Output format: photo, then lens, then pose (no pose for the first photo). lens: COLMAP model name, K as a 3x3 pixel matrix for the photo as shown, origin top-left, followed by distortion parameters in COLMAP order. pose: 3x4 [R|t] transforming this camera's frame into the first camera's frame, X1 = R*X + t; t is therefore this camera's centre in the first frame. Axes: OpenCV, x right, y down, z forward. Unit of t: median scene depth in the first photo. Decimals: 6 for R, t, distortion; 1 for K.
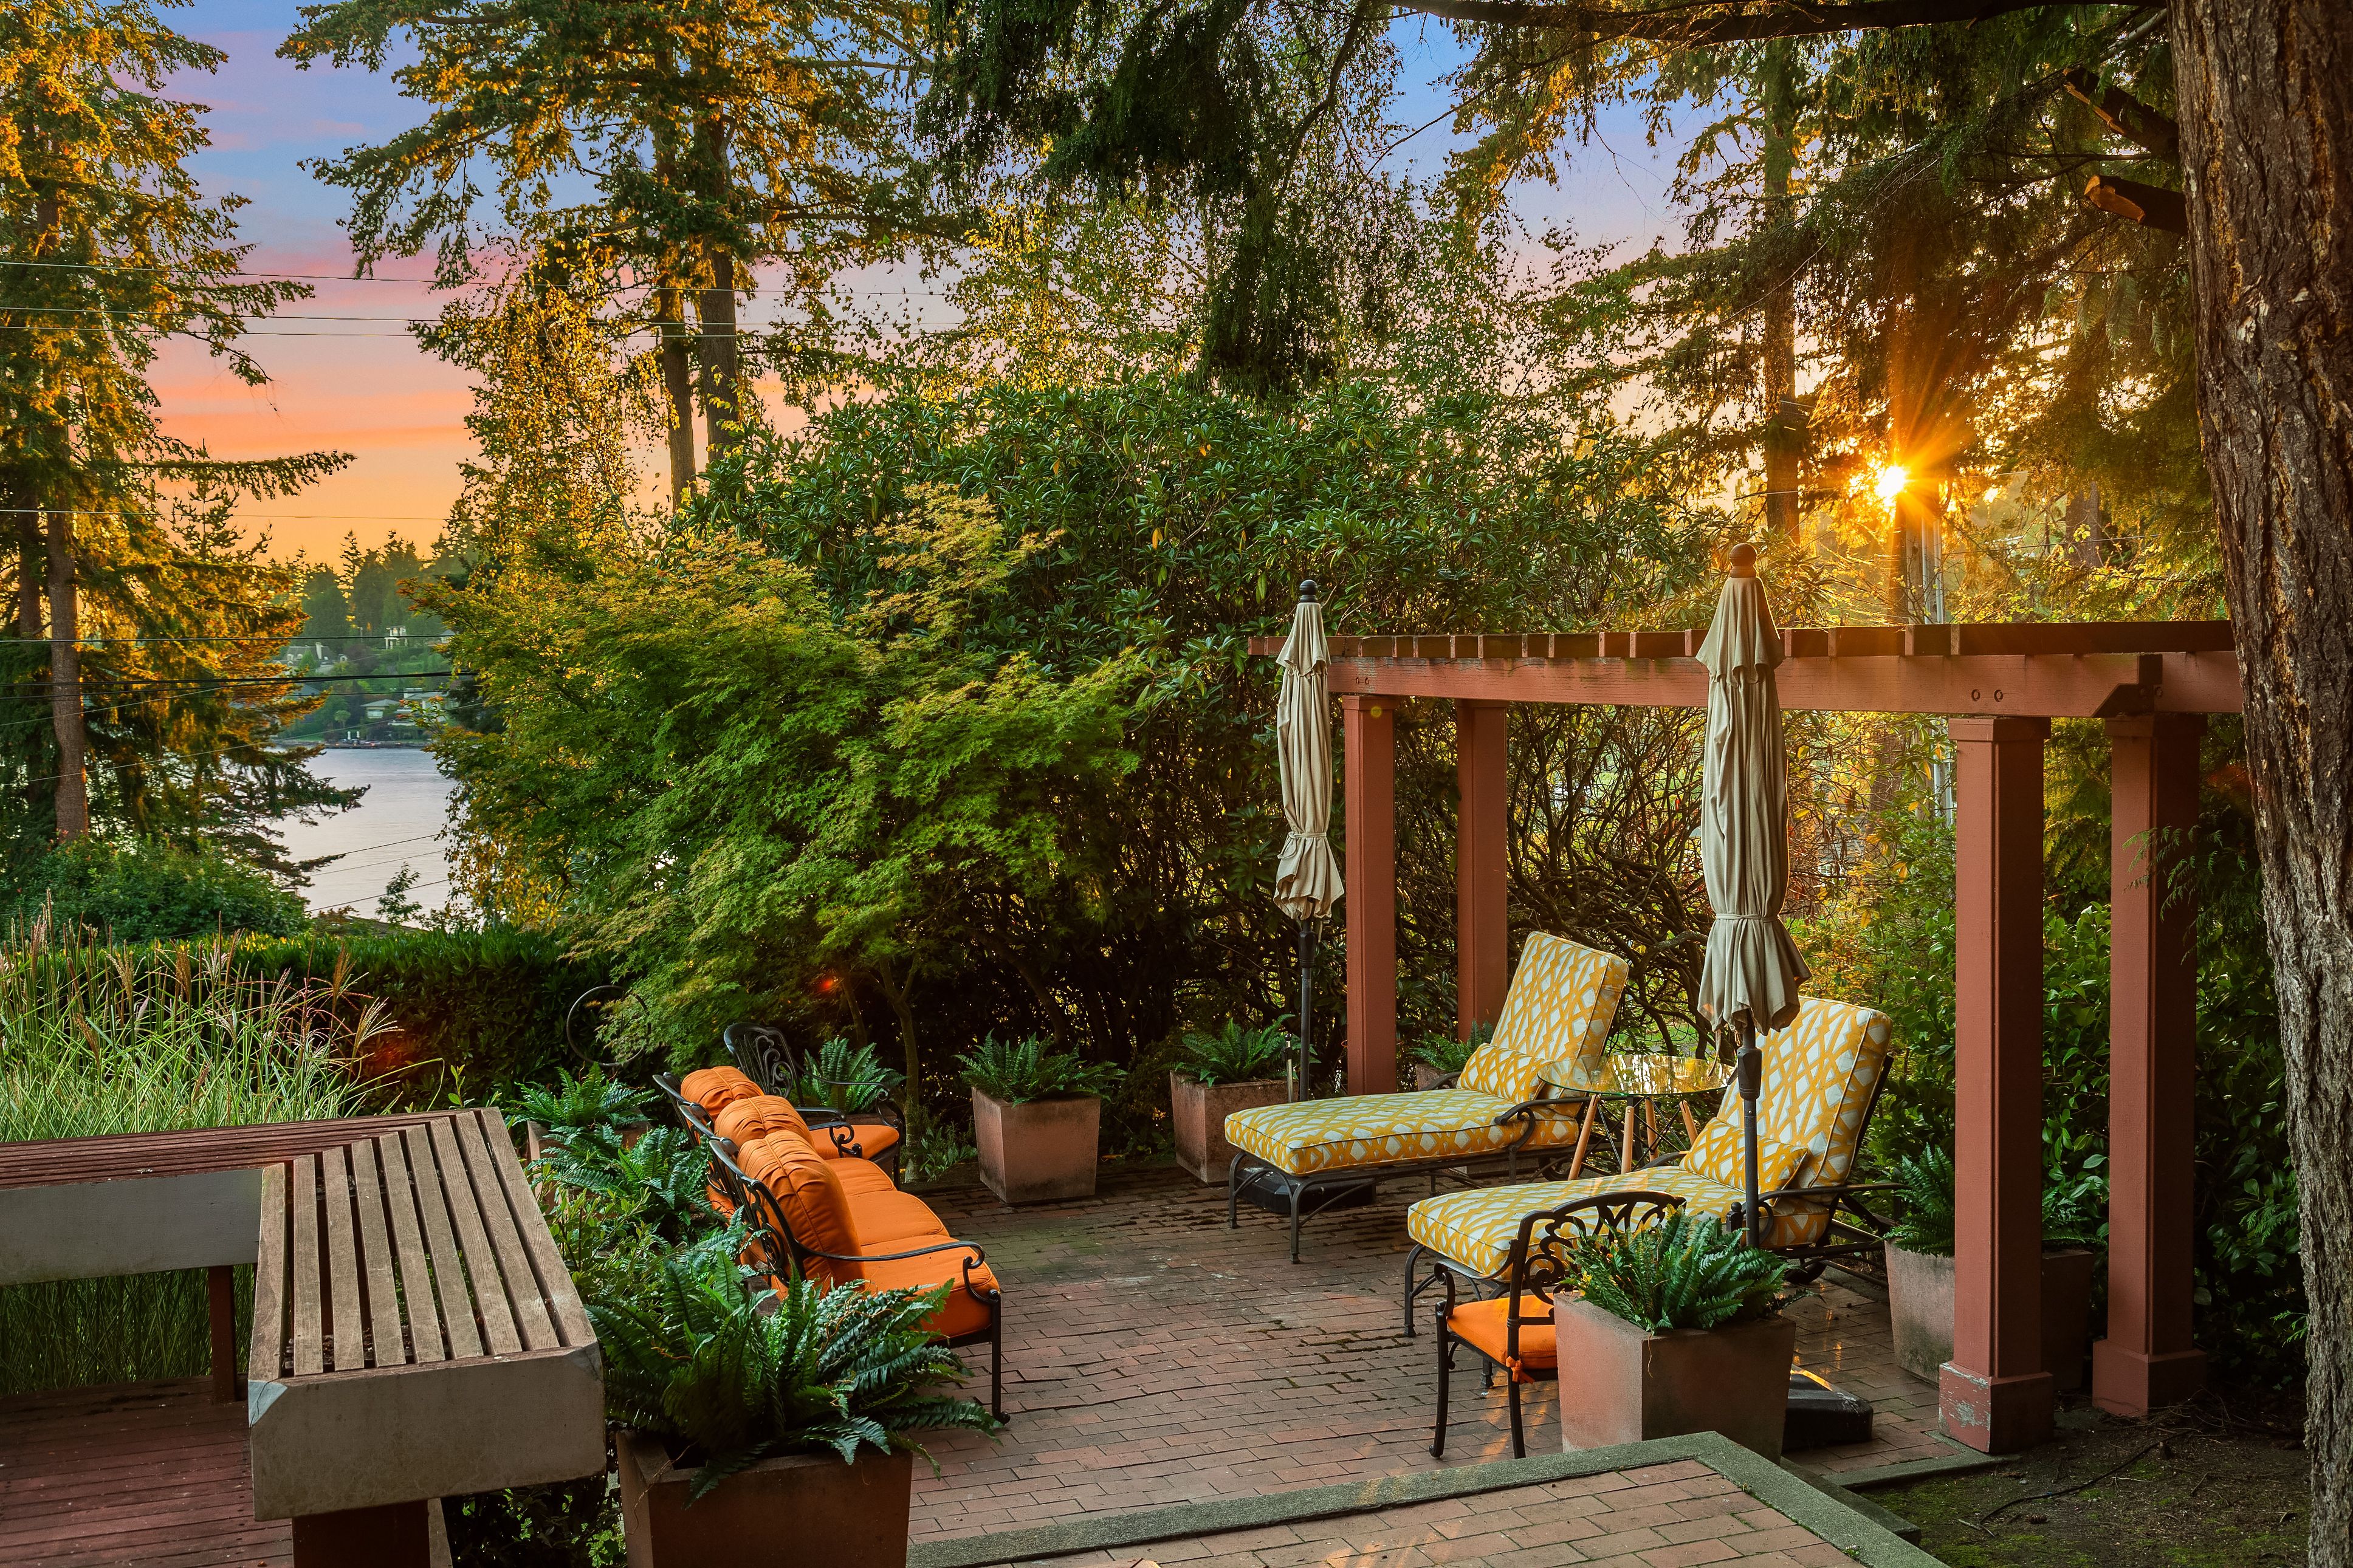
lens RADIAL K [[2294.4, 0, 1185.9], [0, 2294.4, 803.6], [0, 0, 1]] dist [0.019189, 0.000000]
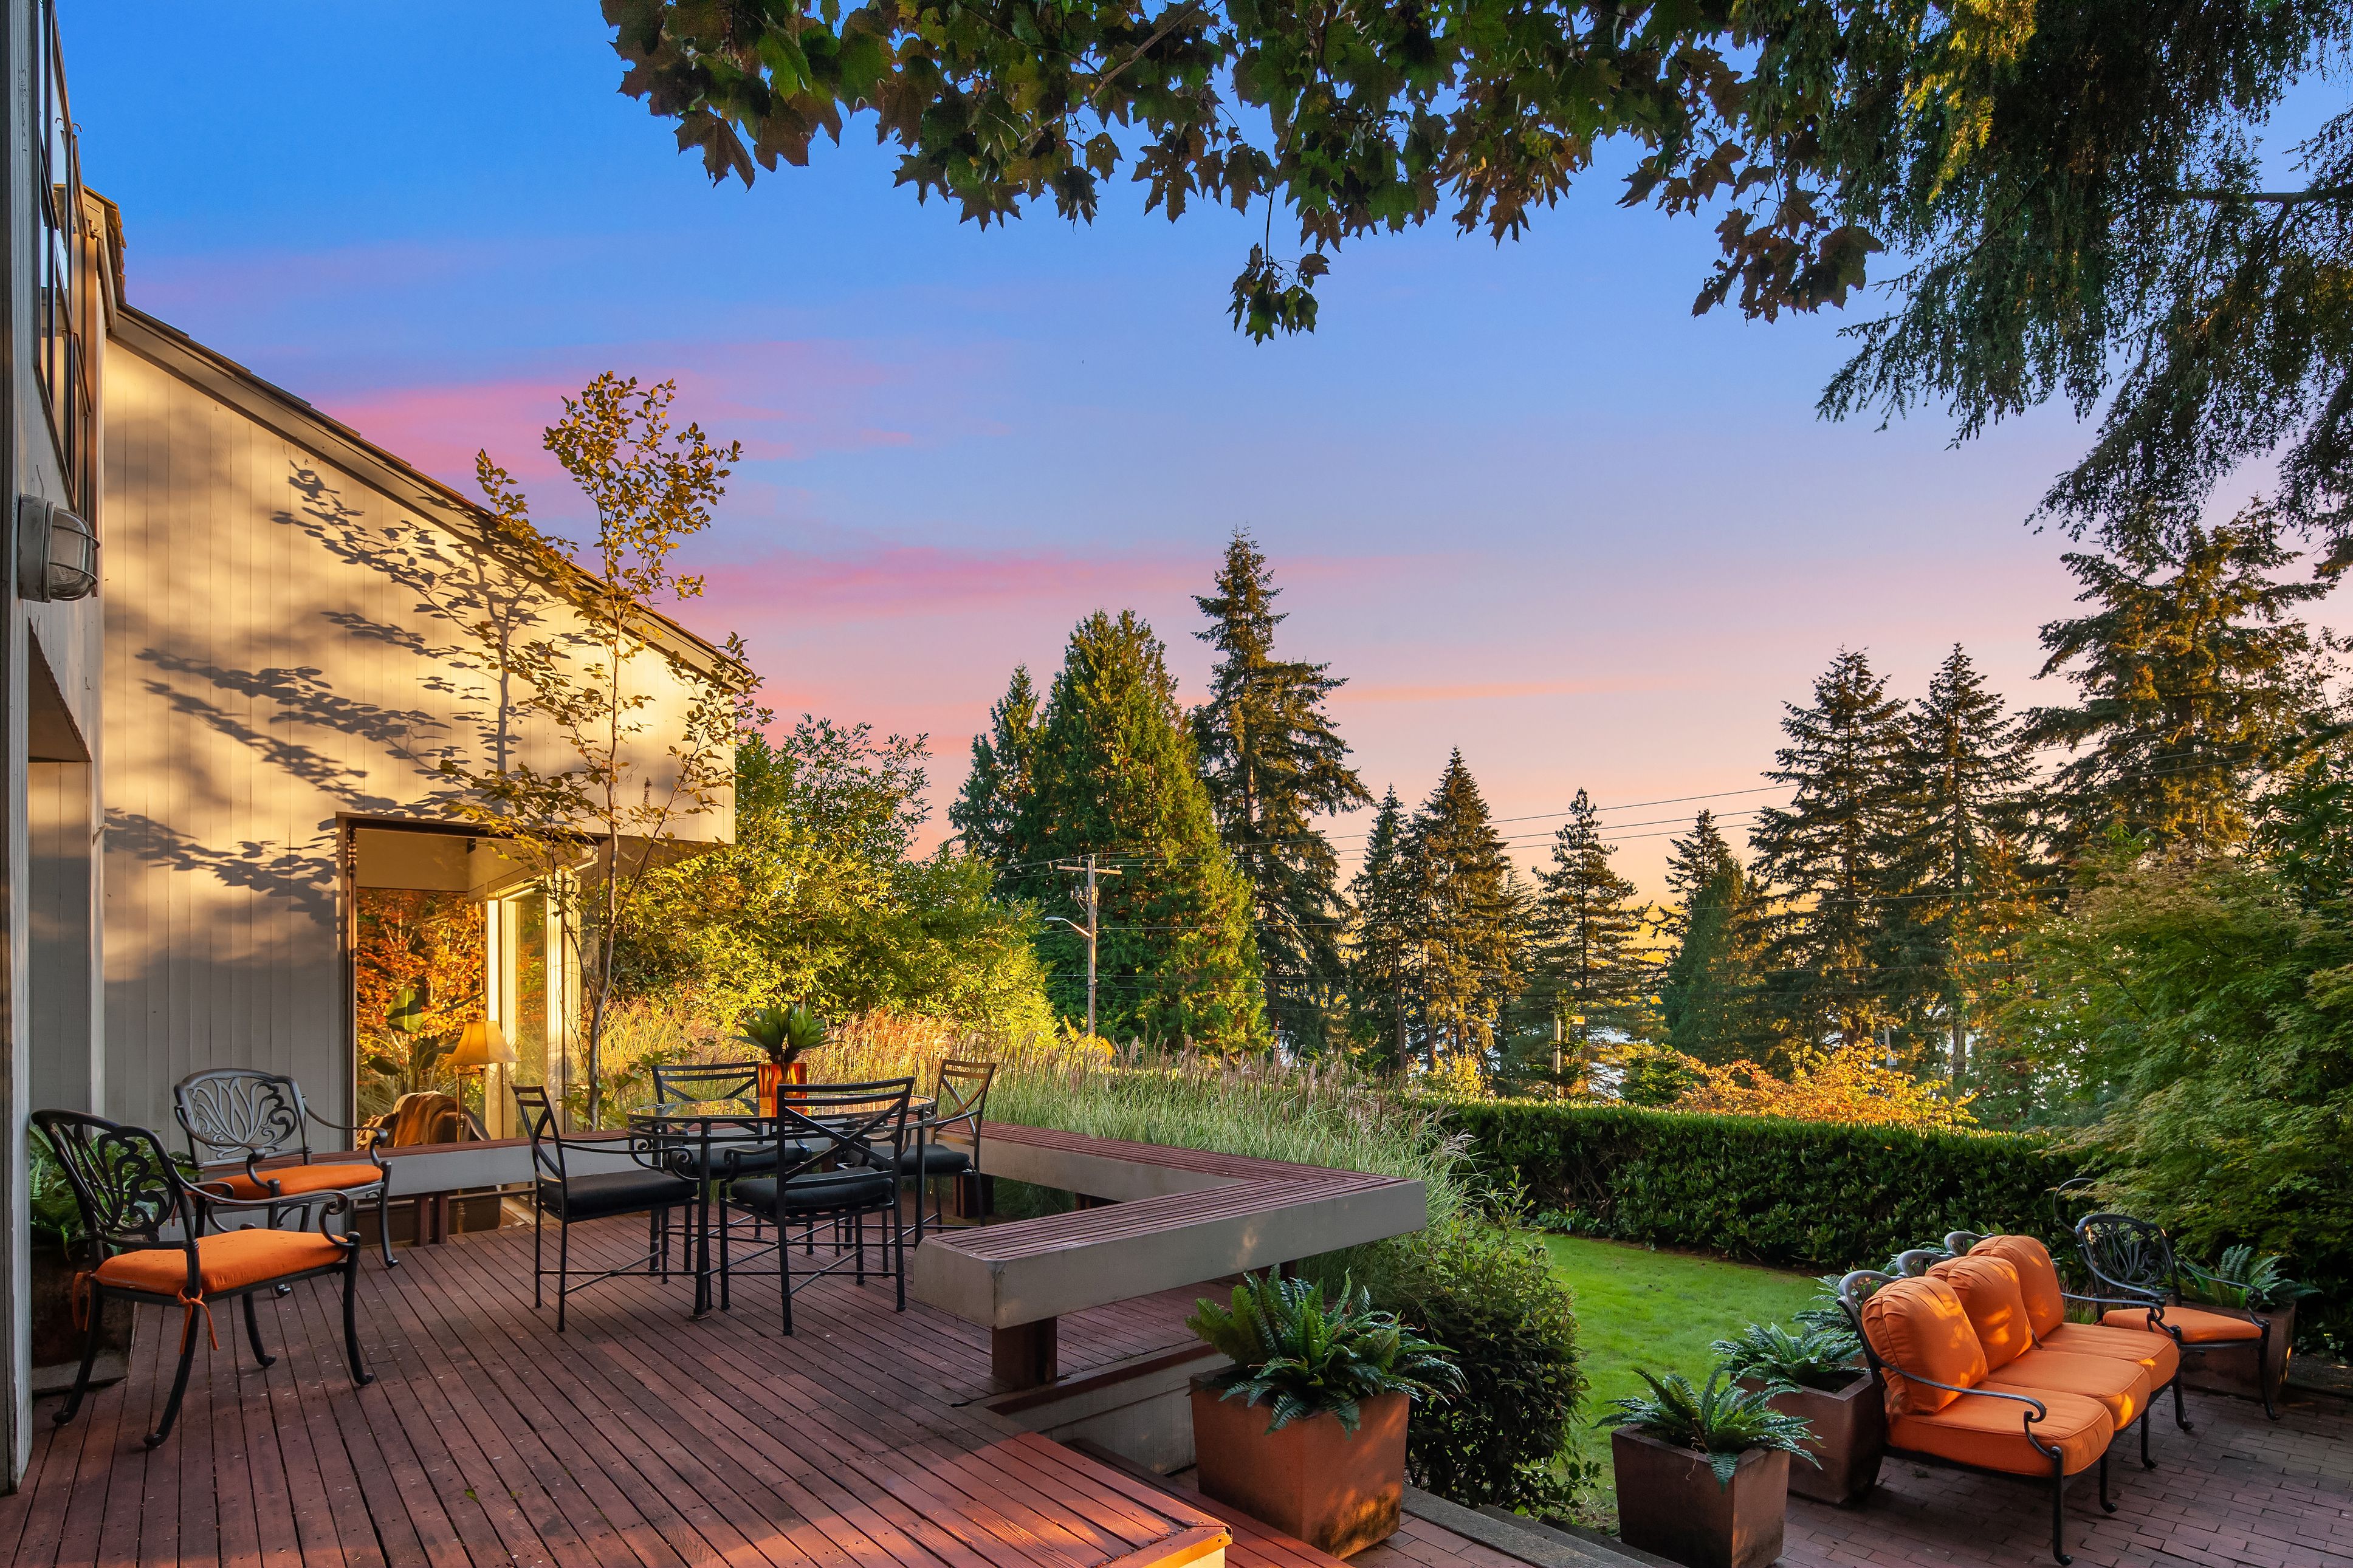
lens RADIAL K [[1134.0, 0, 1192.0], [0, 1134.0, 992.8], [0, 0, 1]] dist [0.008410, -0.007561]
pose [[0.340136, -0.000305, -0.940376, 0.203674], [-0.052500, 0.998434, -0.019313, 0.007871], [0.938910, 0.055939, 0.339587, 0.236711]]
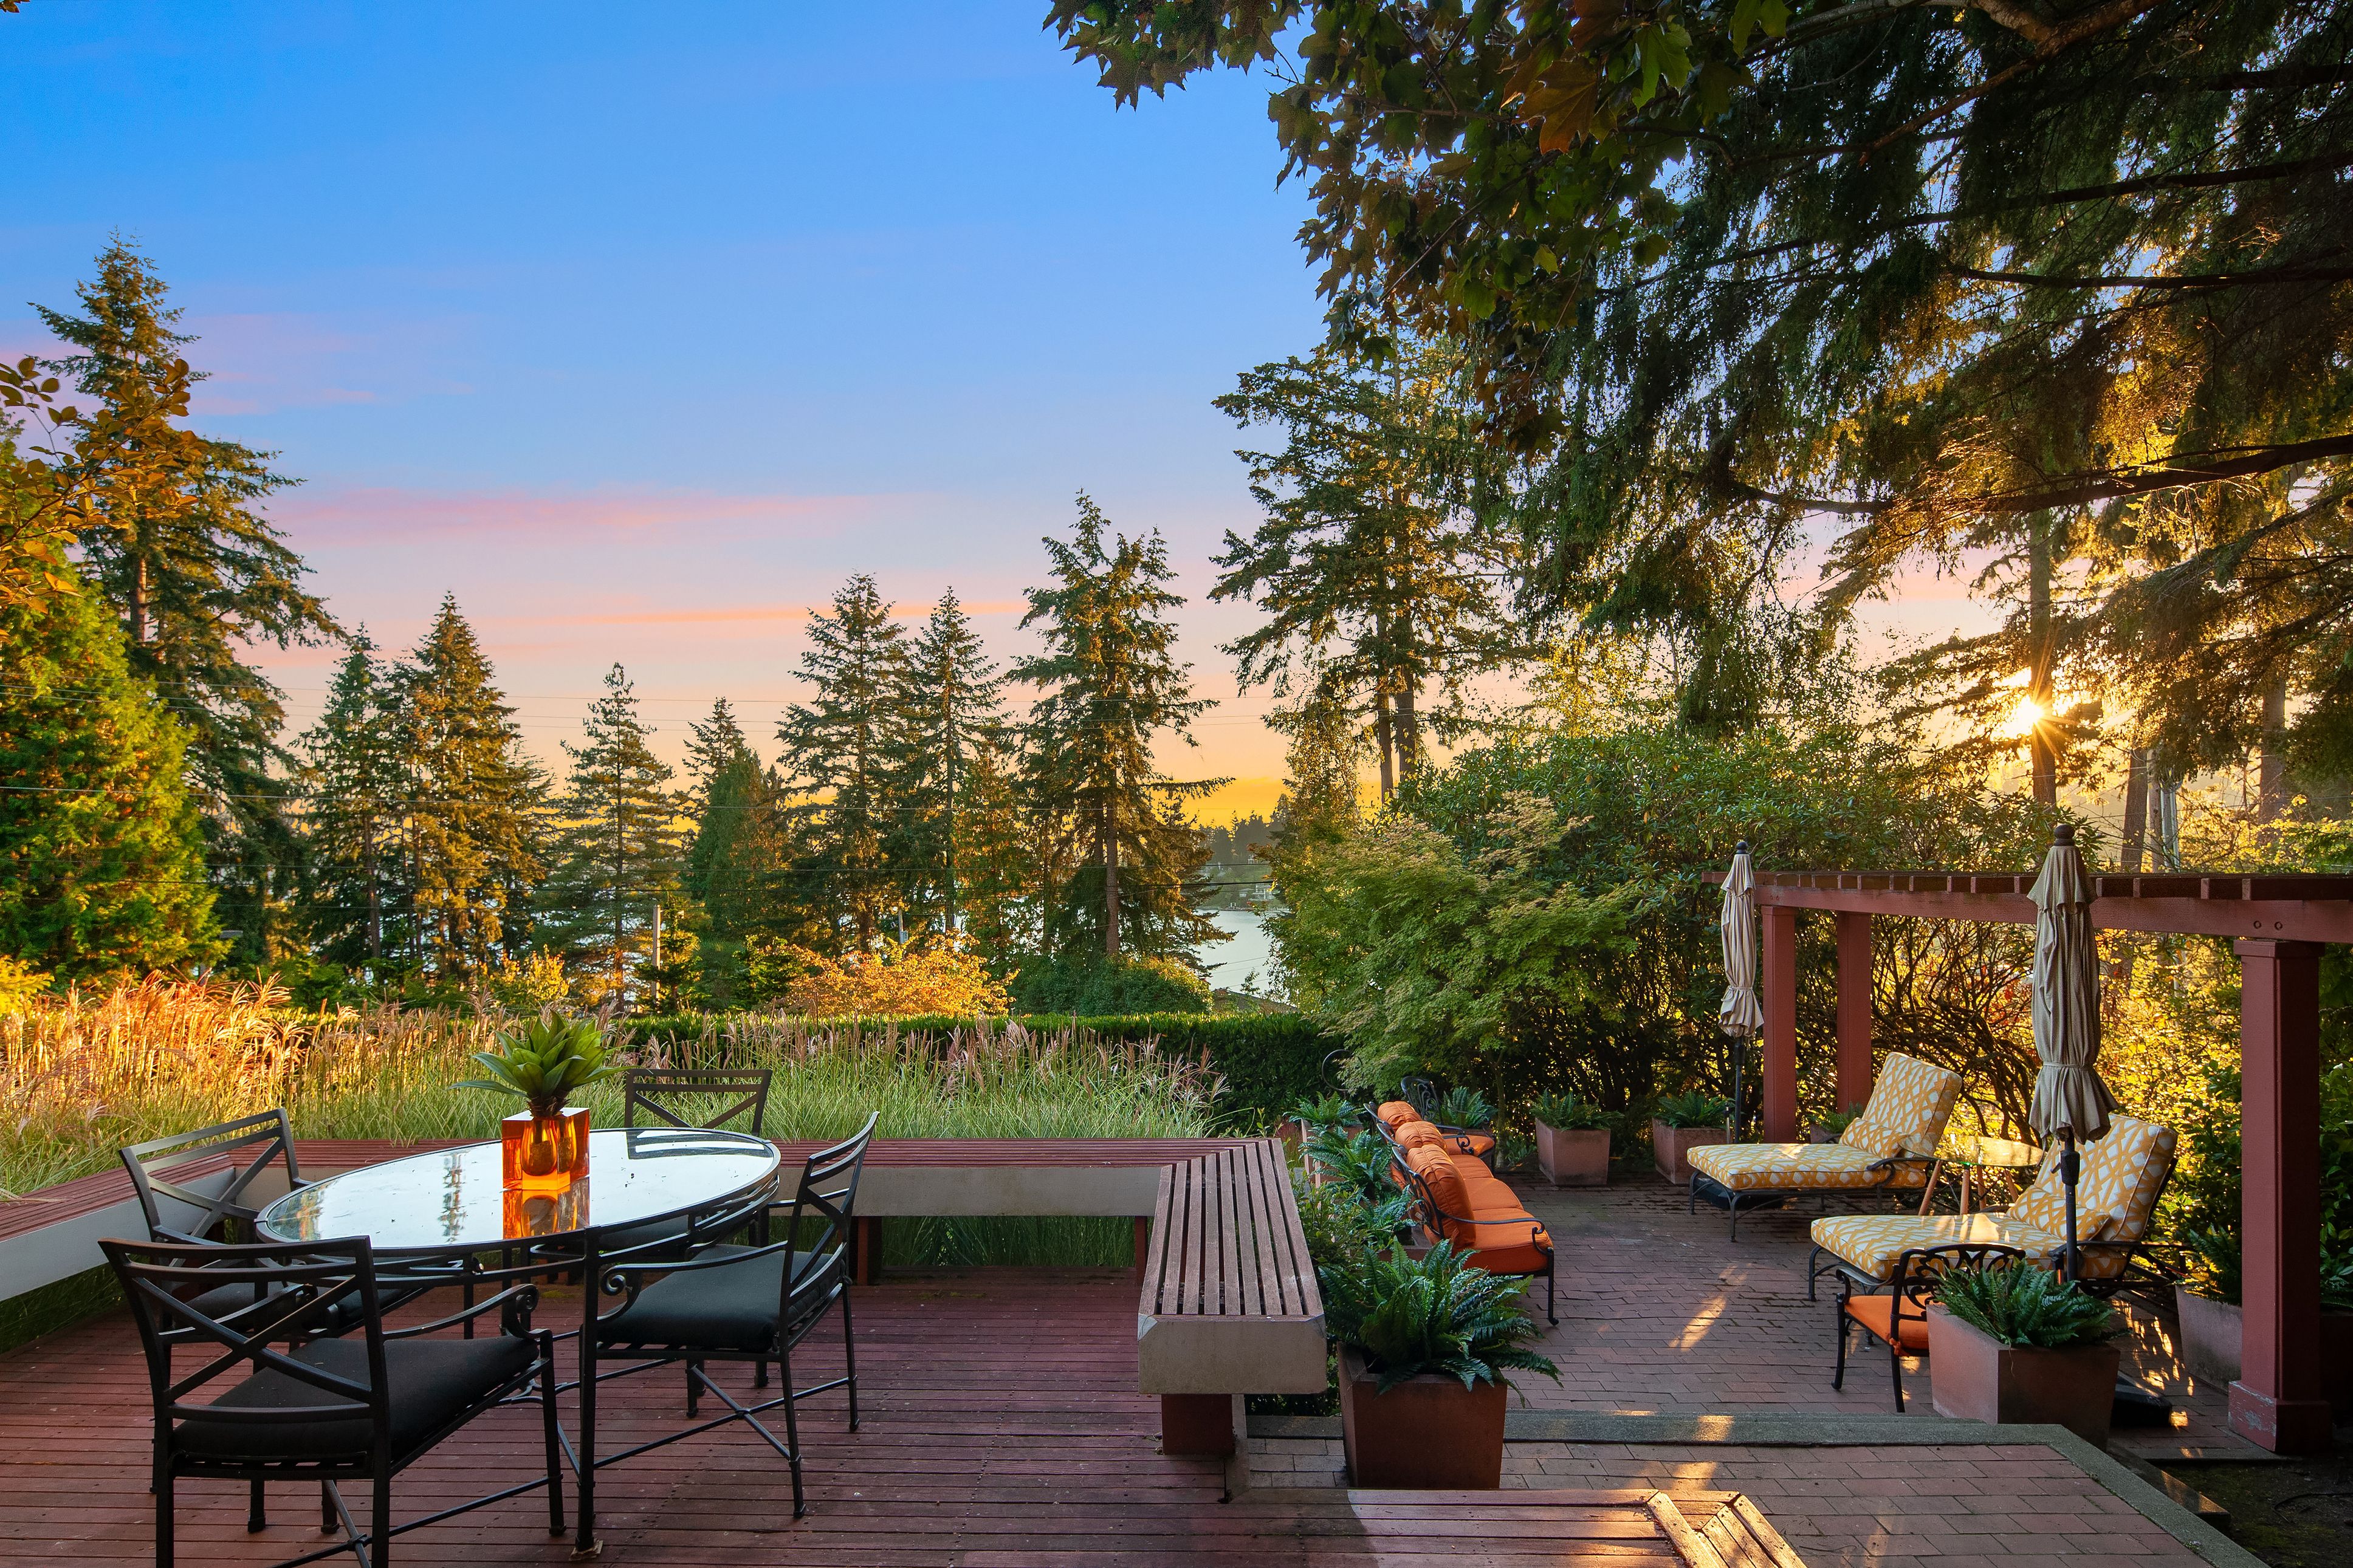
lens RADIAL K [[1134.0, 0, 1174.6], [0, 1134.0, 880.7], [0, 0, 1]] dist [0.008410, -0.007561]
pose [[0.921468, 0.007063, -0.388390, -0.007804], [-0.027959, 0.998447, -0.048177, -0.013576], [0.387446, 0.055253, 0.920235, 0.040894]]
